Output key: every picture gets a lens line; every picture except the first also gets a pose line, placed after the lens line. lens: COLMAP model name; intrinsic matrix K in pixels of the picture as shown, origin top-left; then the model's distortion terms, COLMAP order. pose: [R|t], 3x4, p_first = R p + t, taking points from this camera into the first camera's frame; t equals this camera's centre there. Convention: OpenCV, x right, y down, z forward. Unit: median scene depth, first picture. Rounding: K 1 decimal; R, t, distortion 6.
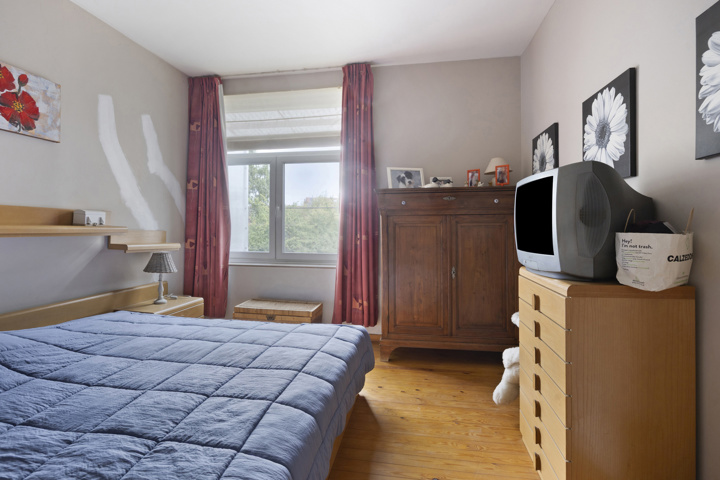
lens RADIAL K [[356.3, 0, 360.9], [0, 356.3, 230.7], [0, 0, 1]] dist [-0.021157, 0.000705]
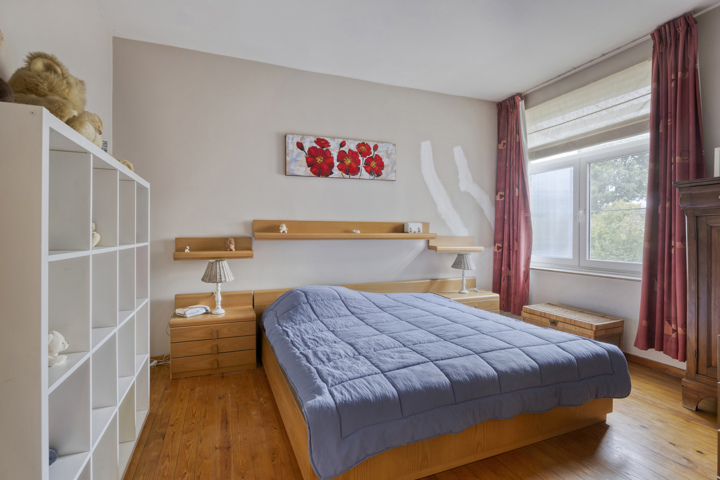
lens RADIAL K [[356.3, 0, 360.9], [0, 356.3, 230.7], [0, 0, 1]] dist [-0.021157, 0.000705]
pose [[0.519008, -0.014929, -0.854639, 0.312141], [0.001014, 0.999858, -0.016850, 0.001681], [0.854769, 0.007879, 0.518949, 0.022967]]
